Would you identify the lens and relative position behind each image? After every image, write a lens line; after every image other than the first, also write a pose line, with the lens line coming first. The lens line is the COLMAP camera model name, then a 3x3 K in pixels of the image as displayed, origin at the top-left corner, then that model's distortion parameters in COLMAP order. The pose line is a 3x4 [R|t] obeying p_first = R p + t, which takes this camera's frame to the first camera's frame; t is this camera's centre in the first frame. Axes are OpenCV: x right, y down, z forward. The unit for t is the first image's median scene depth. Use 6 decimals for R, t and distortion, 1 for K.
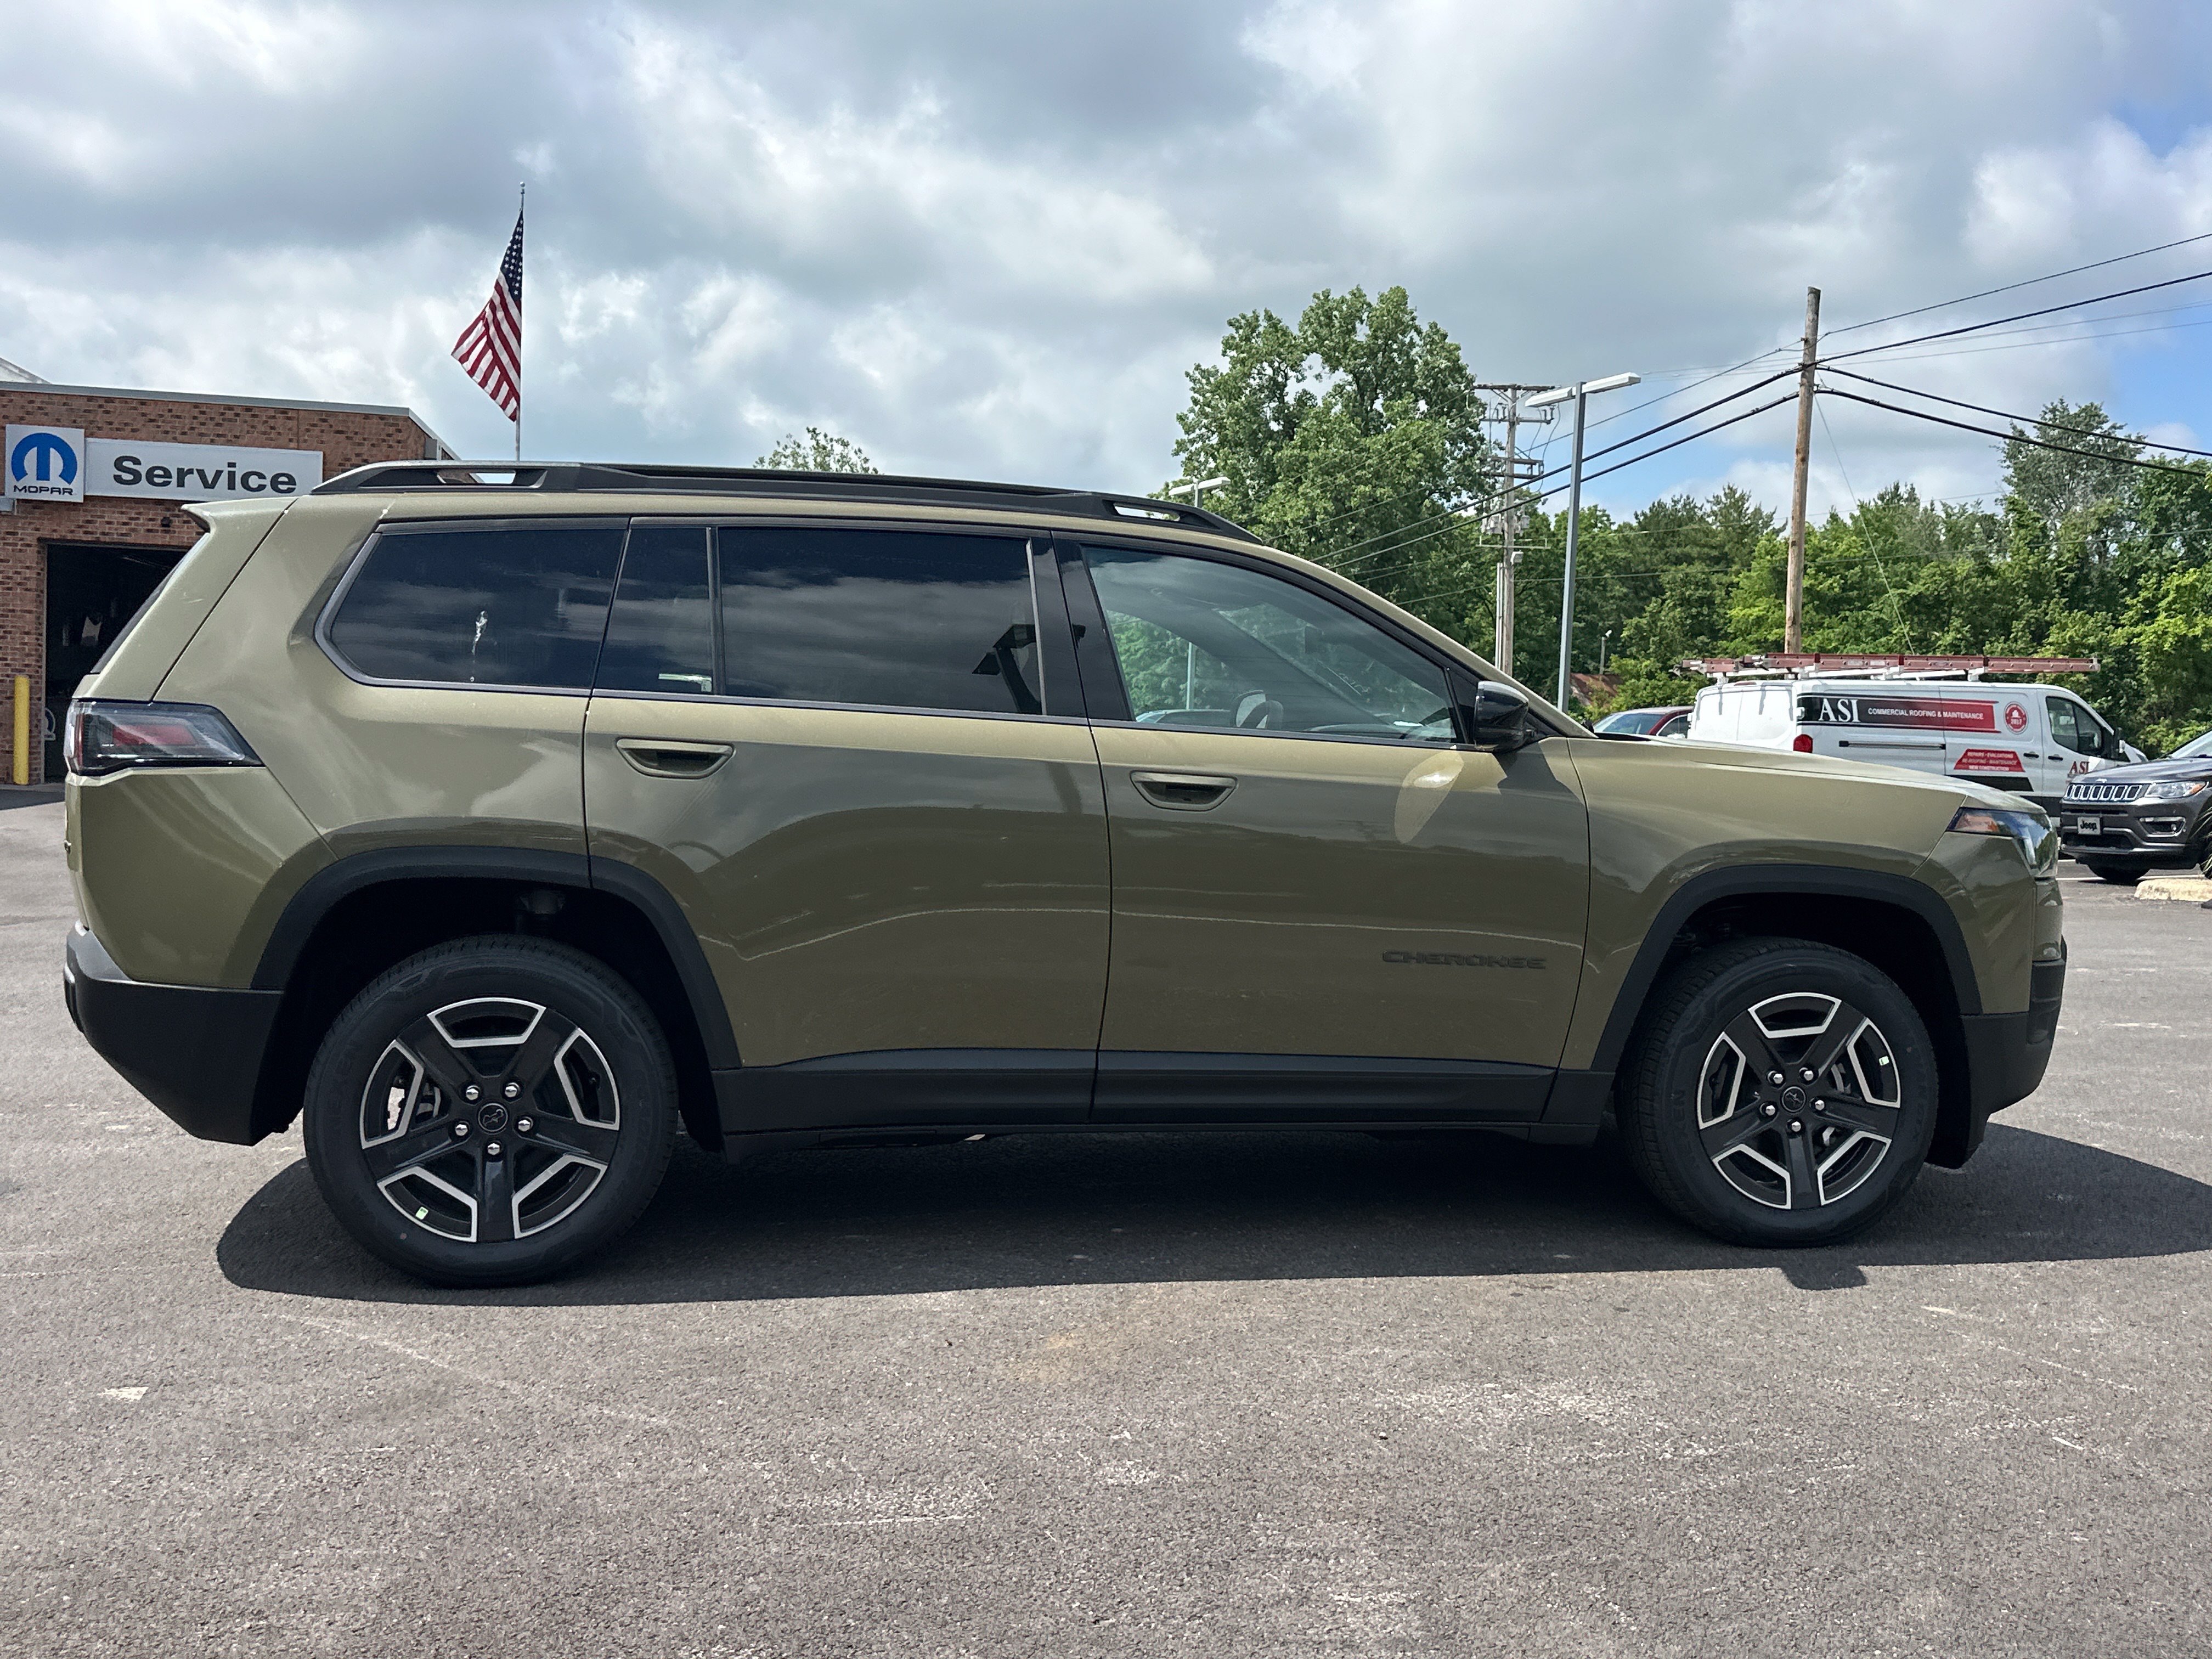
lens RADIAL K [[1996.8, 0, 1097.5], [0, 1996.8, 834.2], [0, 0, 1]] dist [0.183917, -0.358858]
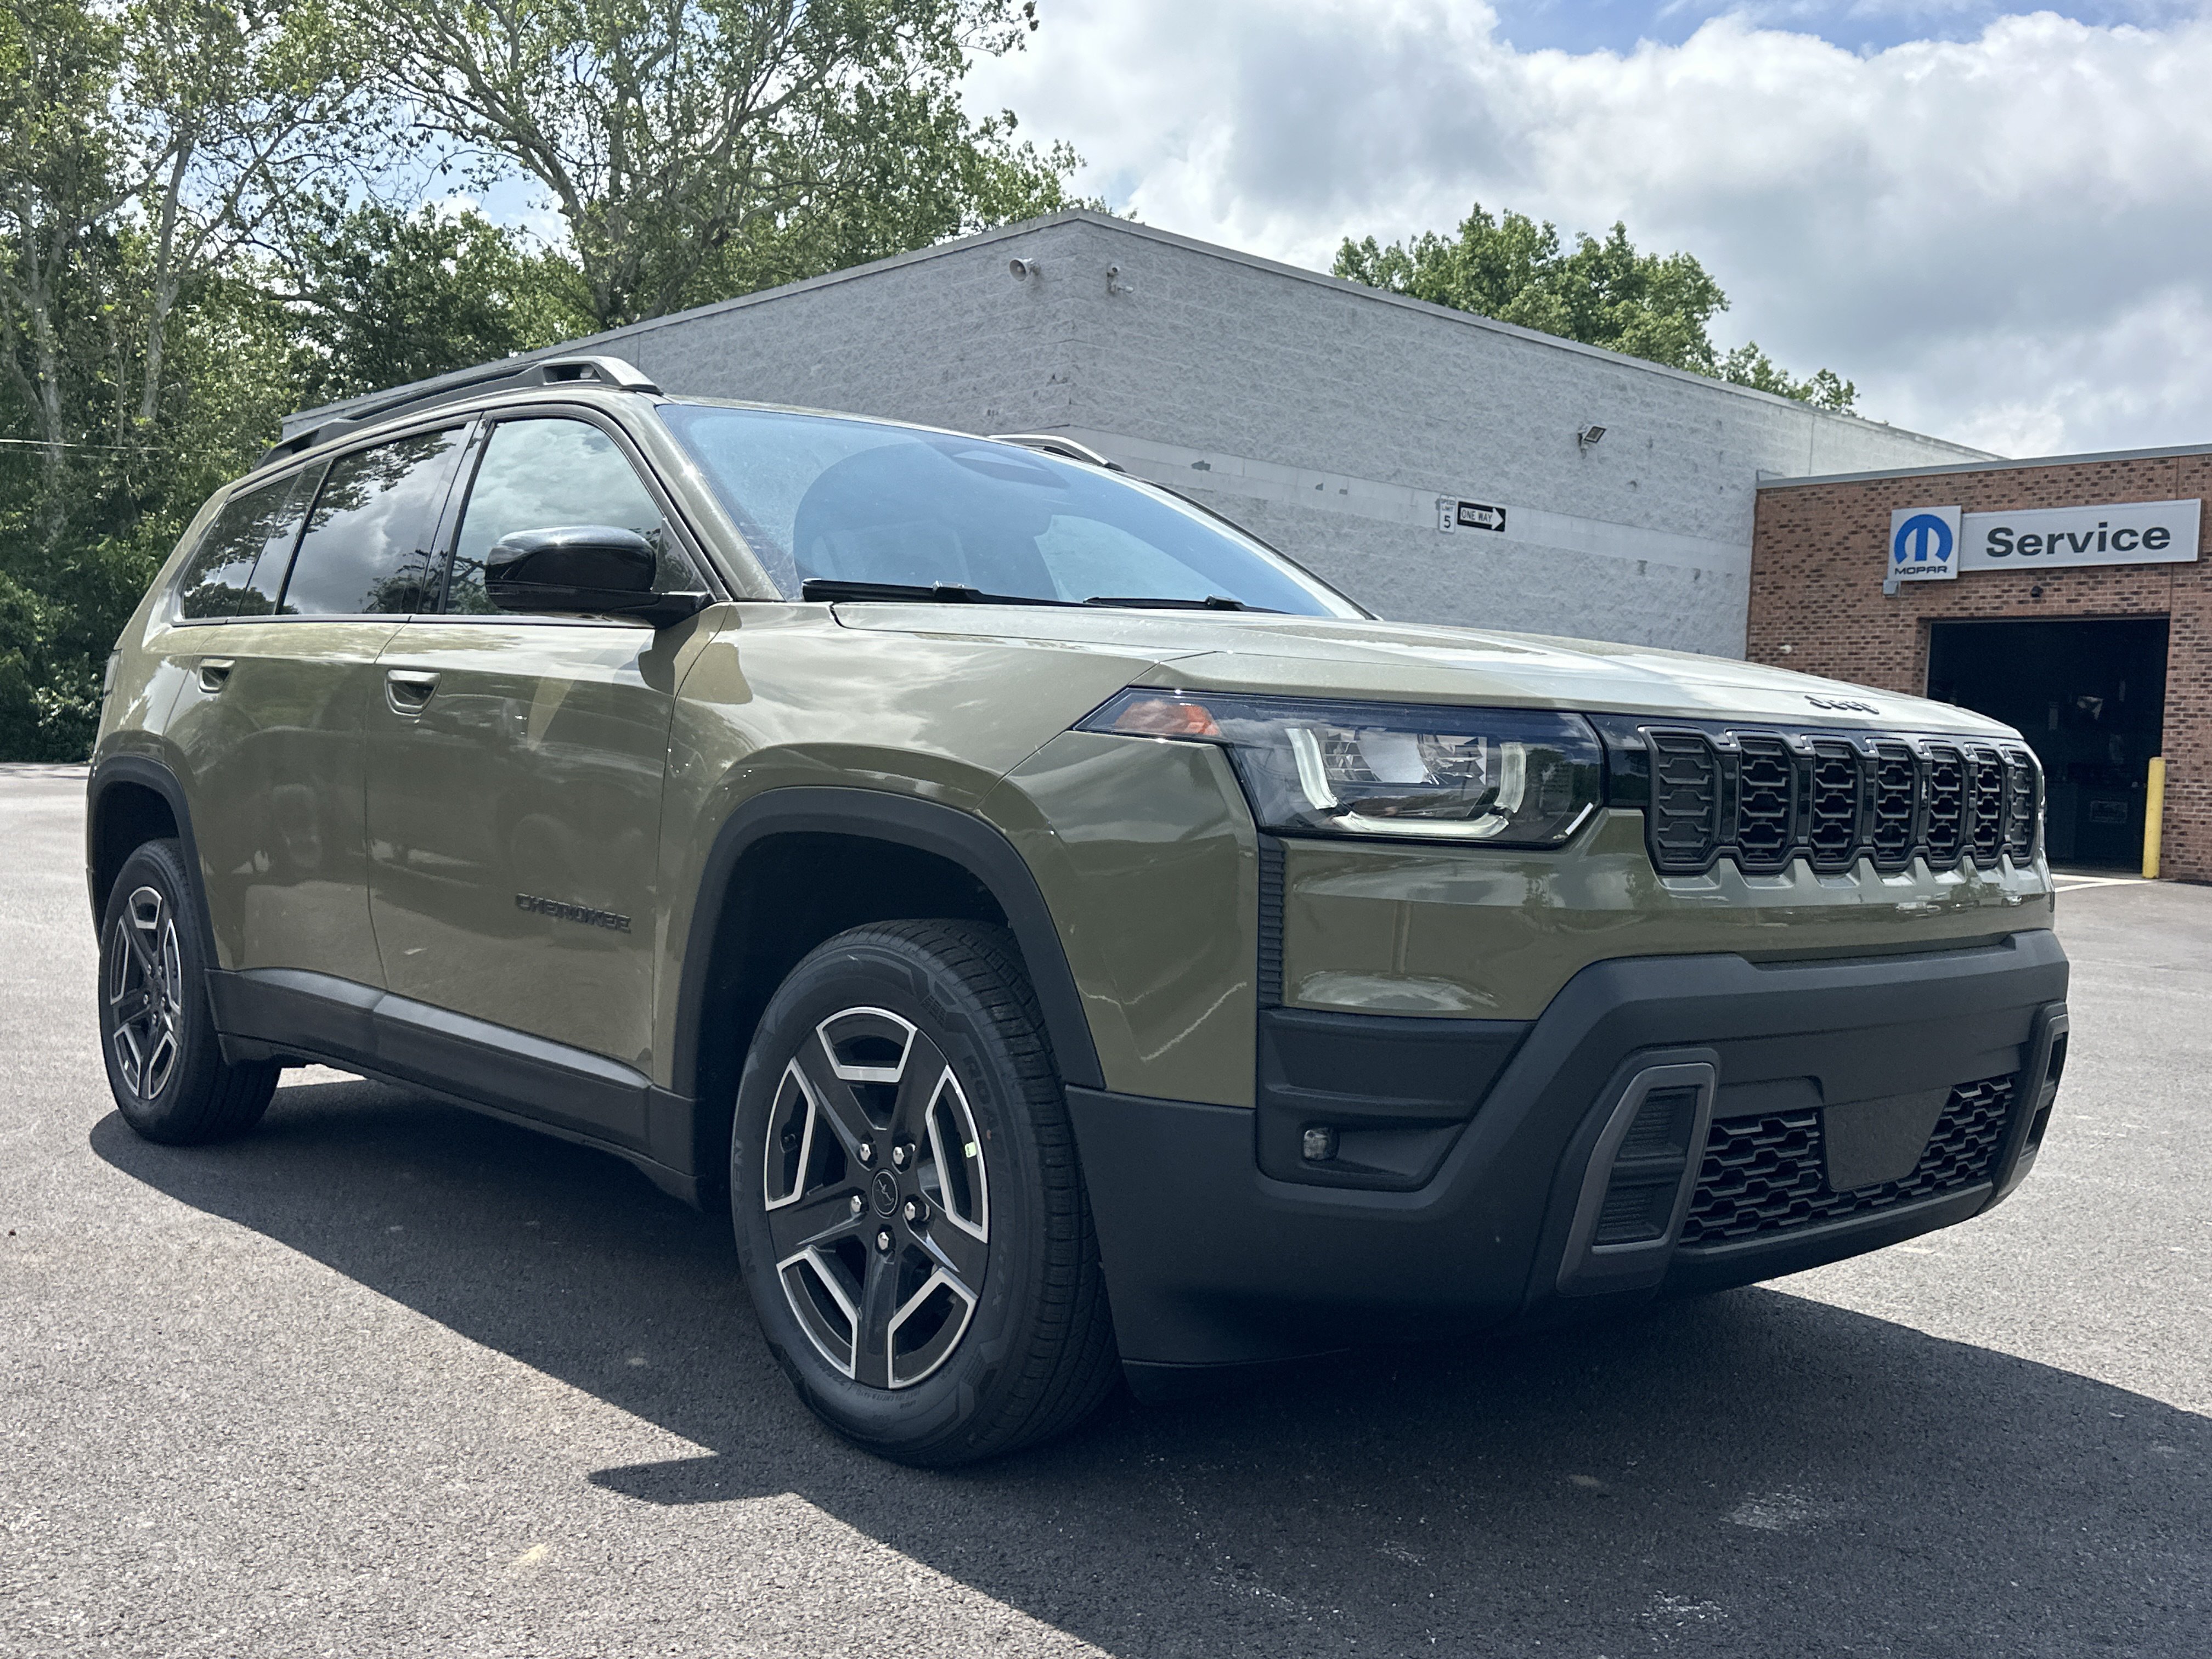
lens RADIAL K [[2026.5, 0, 1142.5], [0, 2026.5, 869.4], [0, 0, 1]] dist [0.190208, -0.453019]
pose [[0.530277, 0.028041, -0.847360, 0.854641], [-0.057662, 0.998332, -0.003048, 0.033563], [0.845861, 0.050476, 0.531009, 0.724063]]
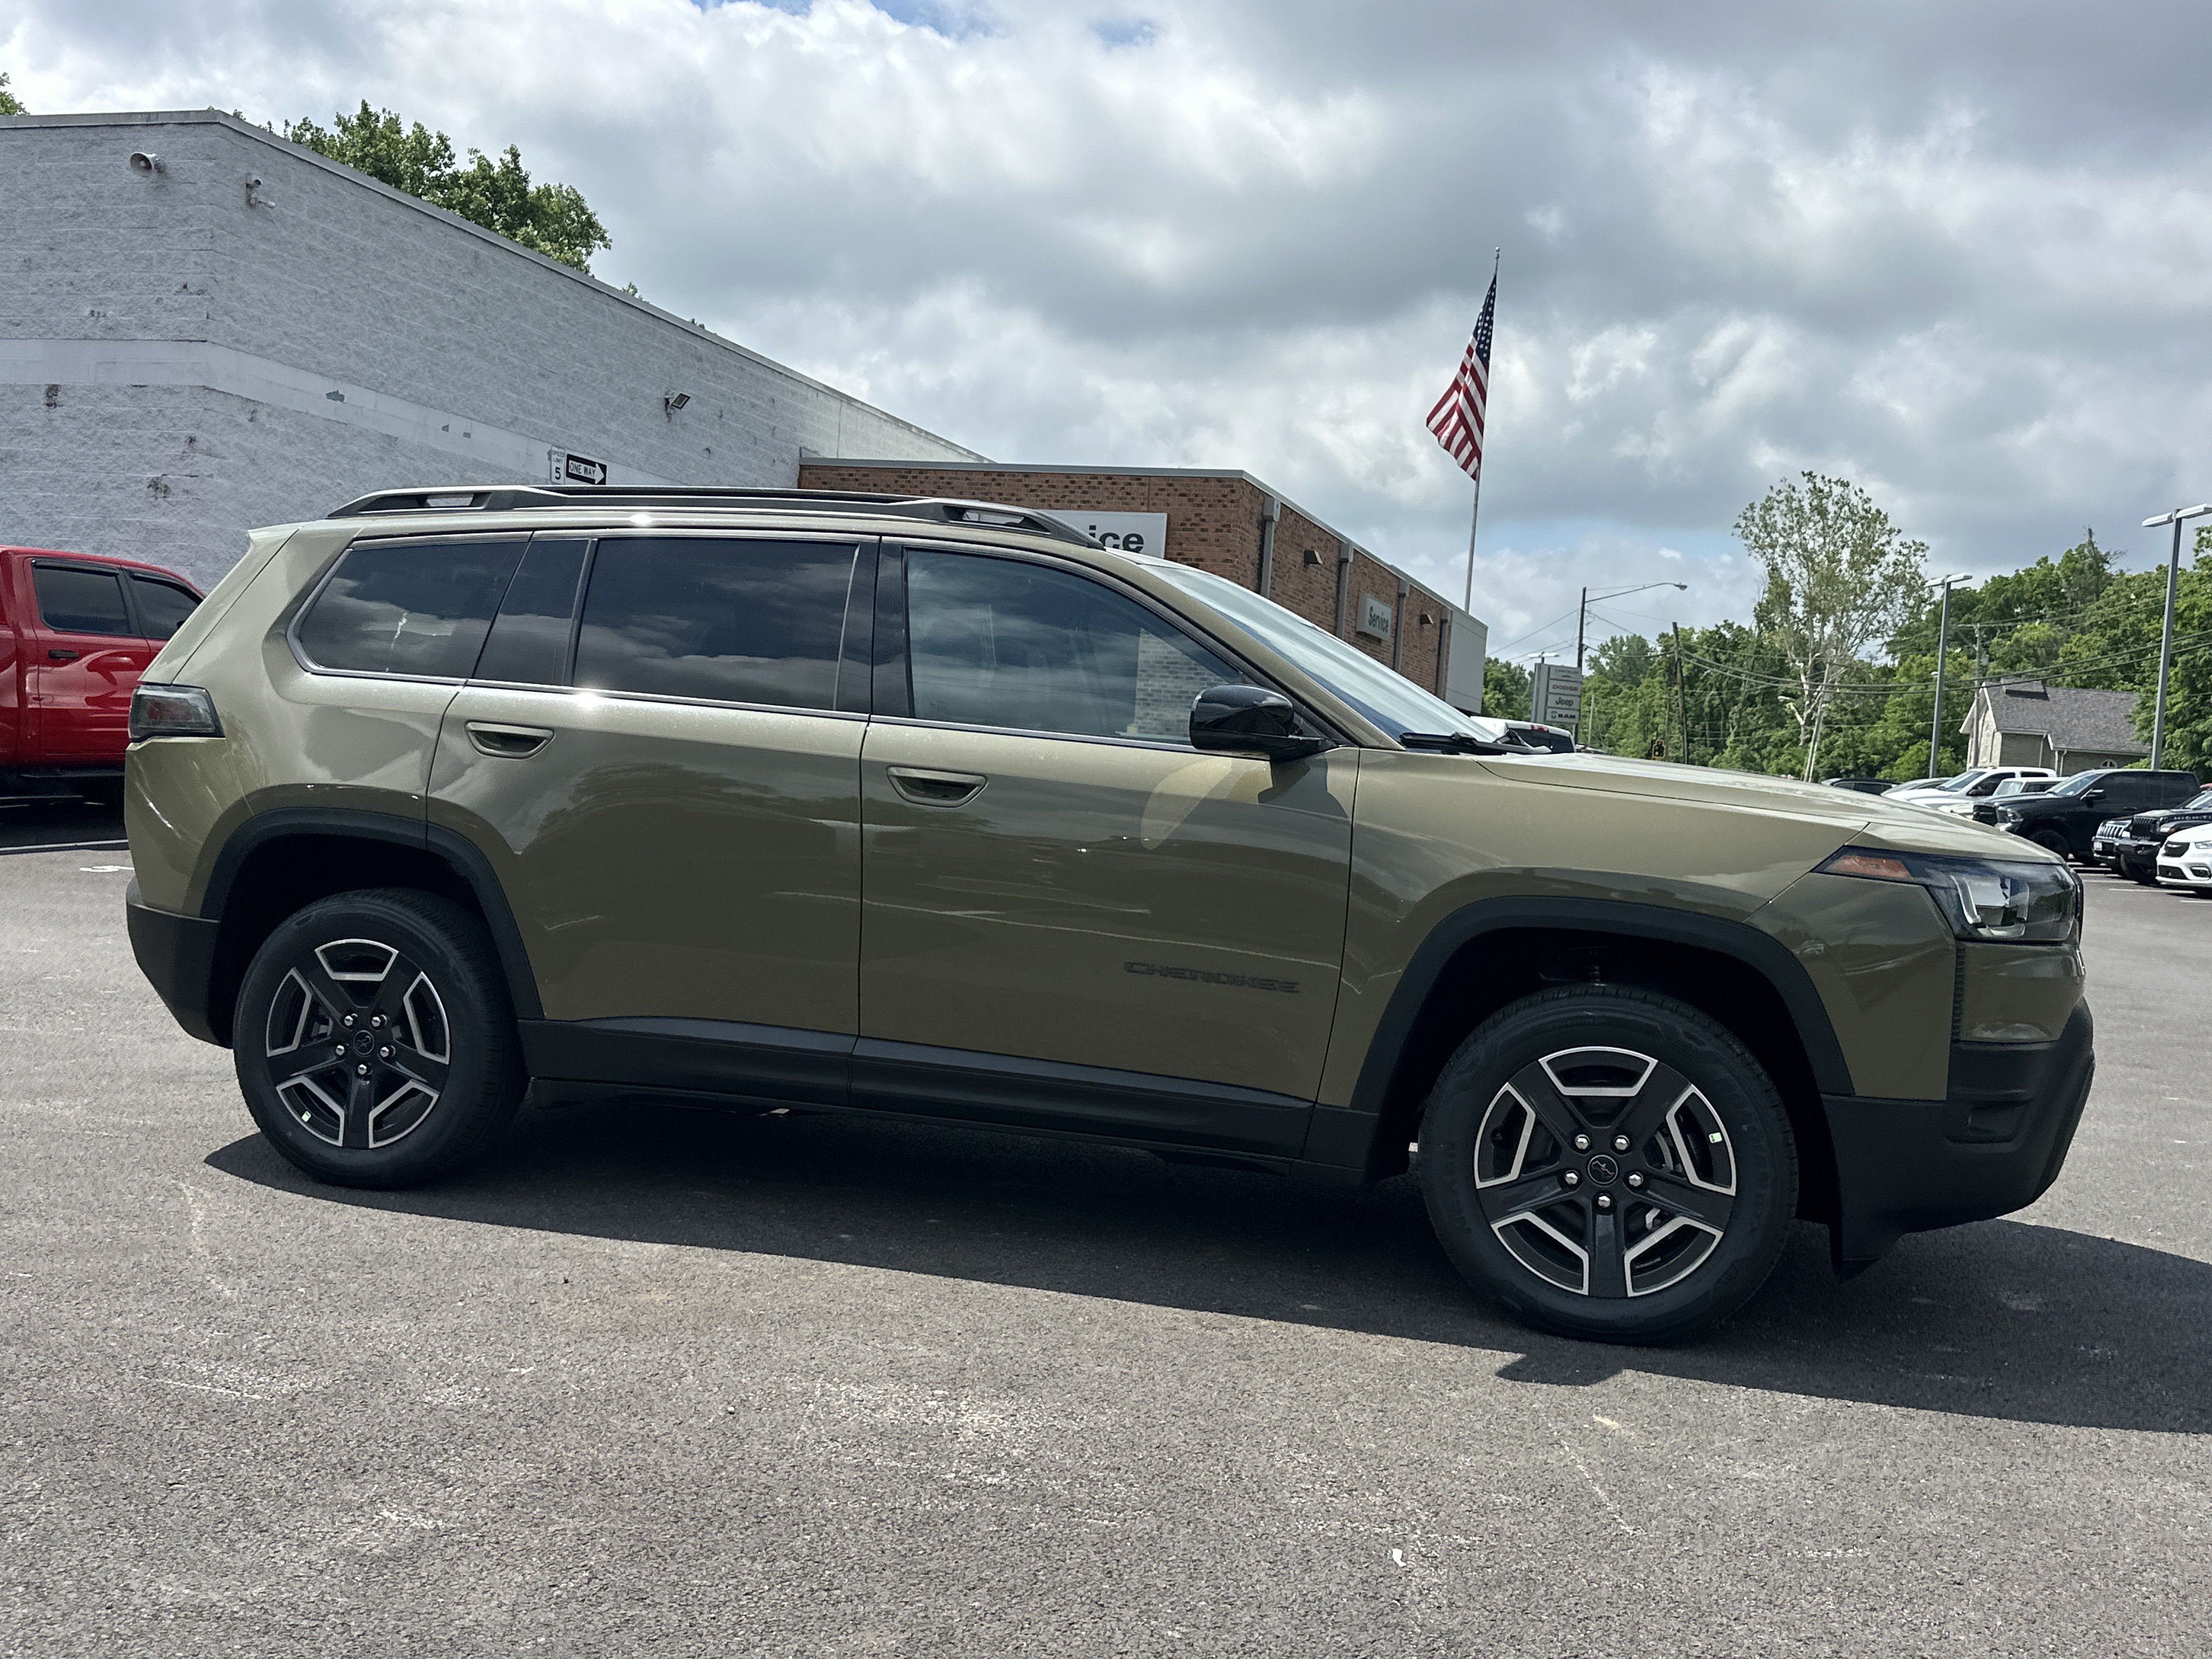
lens RADIAL K [[2012.9, 0, 1106.0], [0, 2012.9, 829.5], [0, 0, 1]] dist [0.174494, -0.317979]
pose [[0.890001, 0.042561, -0.453969, 0.528273], [-0.055764, 0.998320, -0.015728, 0.010012], [0.452537, 0.039312, 0.890879, 0.115577]]
